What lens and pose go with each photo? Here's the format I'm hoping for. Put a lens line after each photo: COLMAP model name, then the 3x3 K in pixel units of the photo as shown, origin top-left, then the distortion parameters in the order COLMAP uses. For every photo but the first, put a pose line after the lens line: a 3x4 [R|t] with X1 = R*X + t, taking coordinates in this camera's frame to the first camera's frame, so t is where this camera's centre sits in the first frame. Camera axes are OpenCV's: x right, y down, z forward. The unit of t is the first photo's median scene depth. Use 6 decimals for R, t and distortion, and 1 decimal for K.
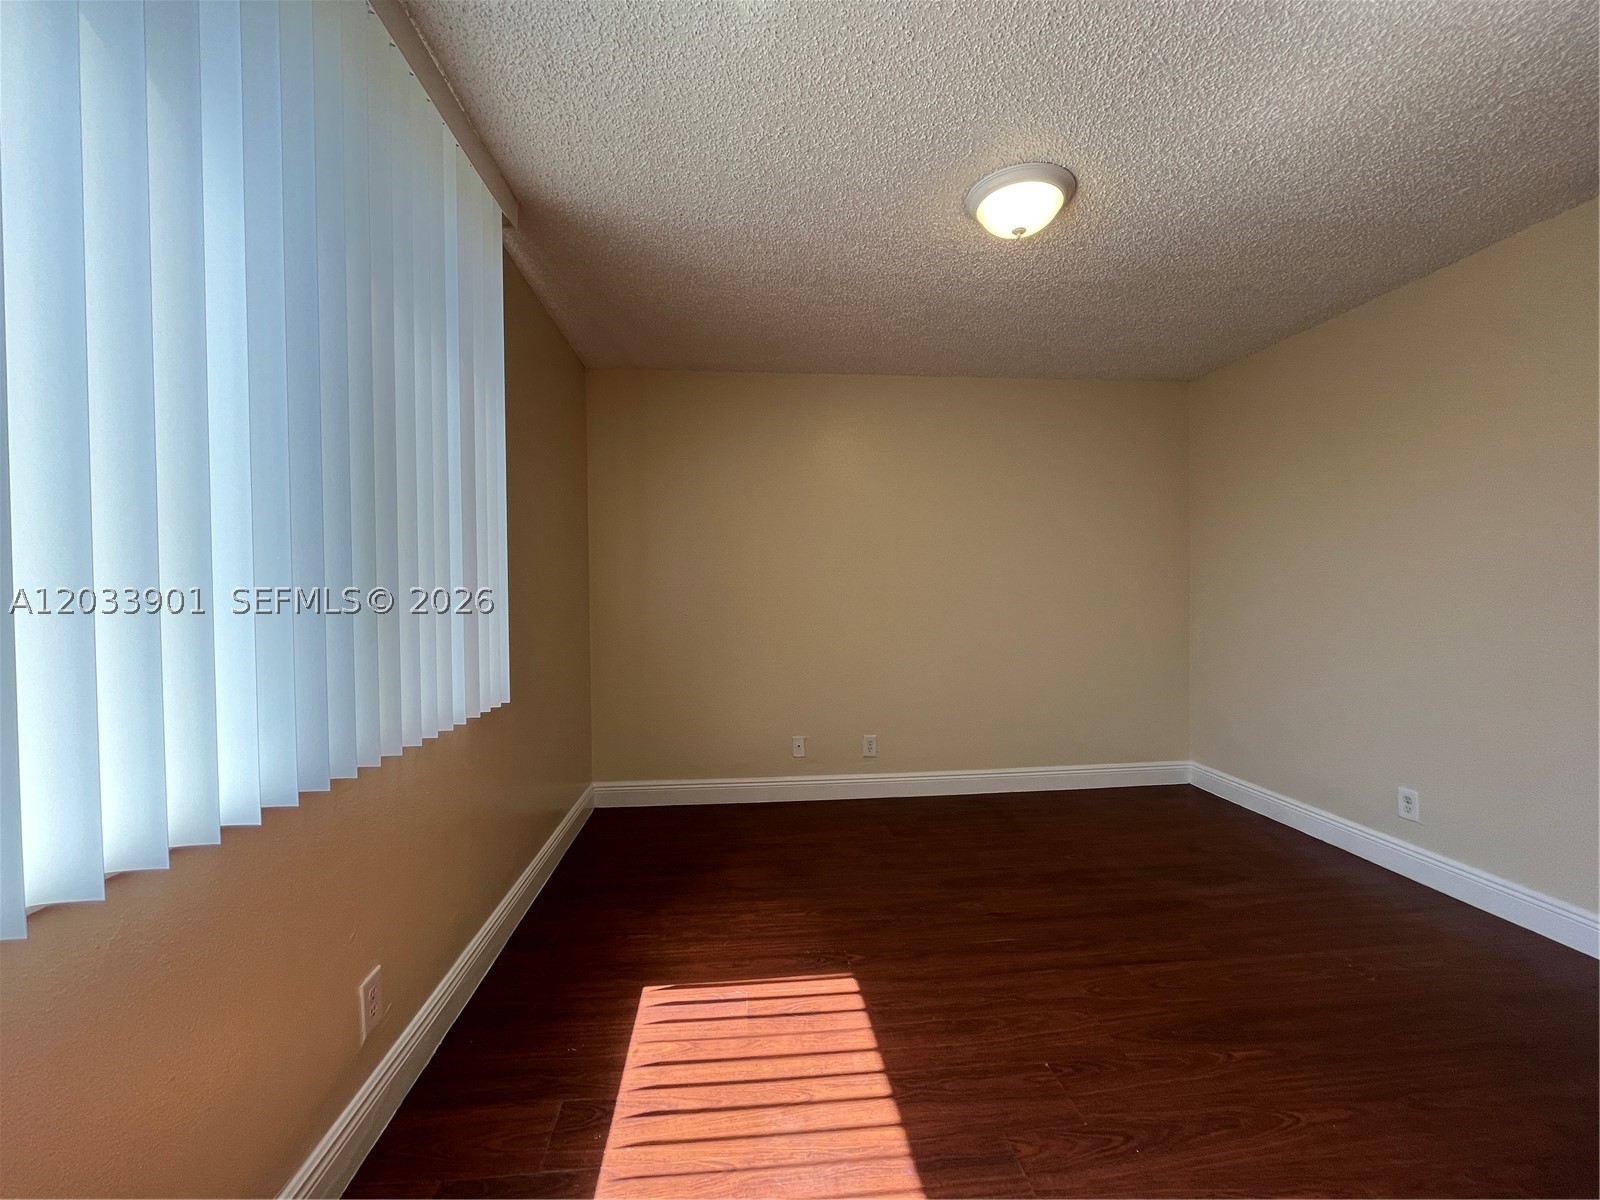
lens RADIAL K [[638.7, 0, 785.5], [0, 638.7, 599.9], [0, 0, 1]] dist [0.011139, 0.000087]
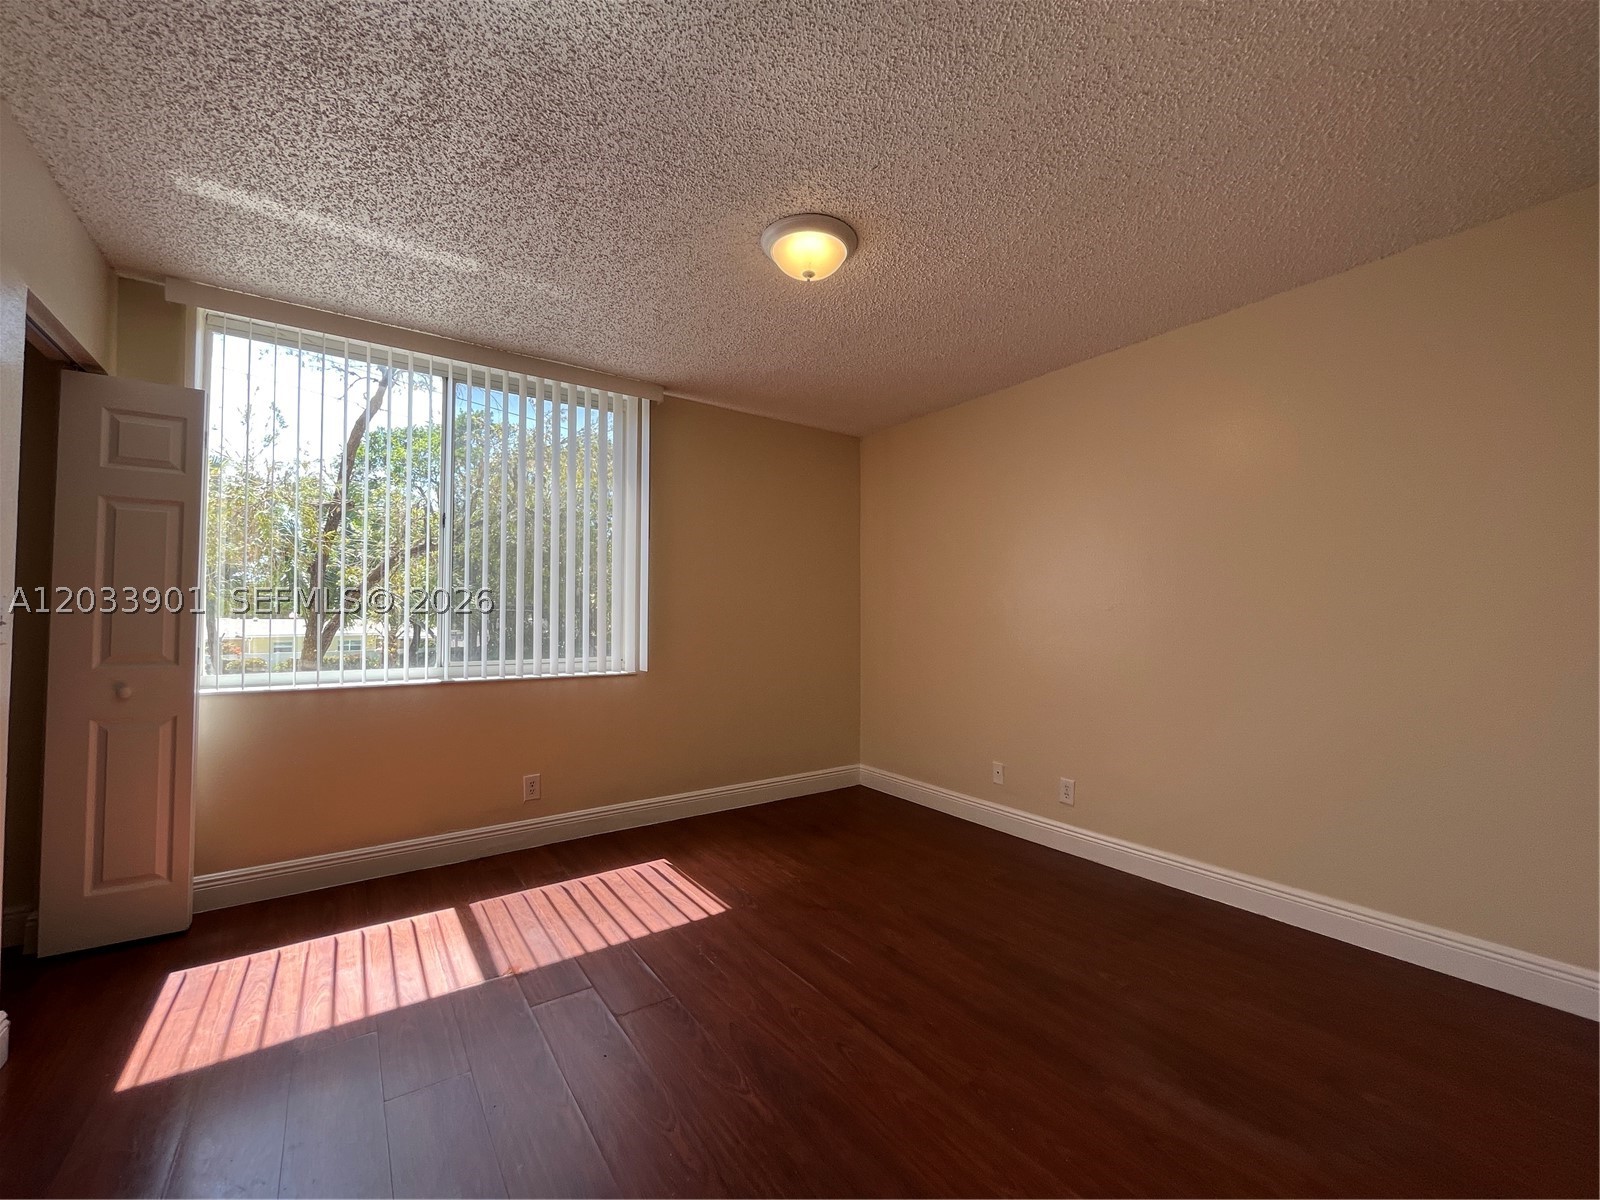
lens RADIAL K [[638.7, 0, 802.1], [0, 638.7, 603.9], [0, 0, 1]] dist [0.011139, 0.000087]
pose [[0.502492, -0.015048, -0.864451, 1.344130], [-0.025312, 0.999164, -0.032107, 0.033237], [0.864211, 0.038014, 0.501691, 0.511056]]
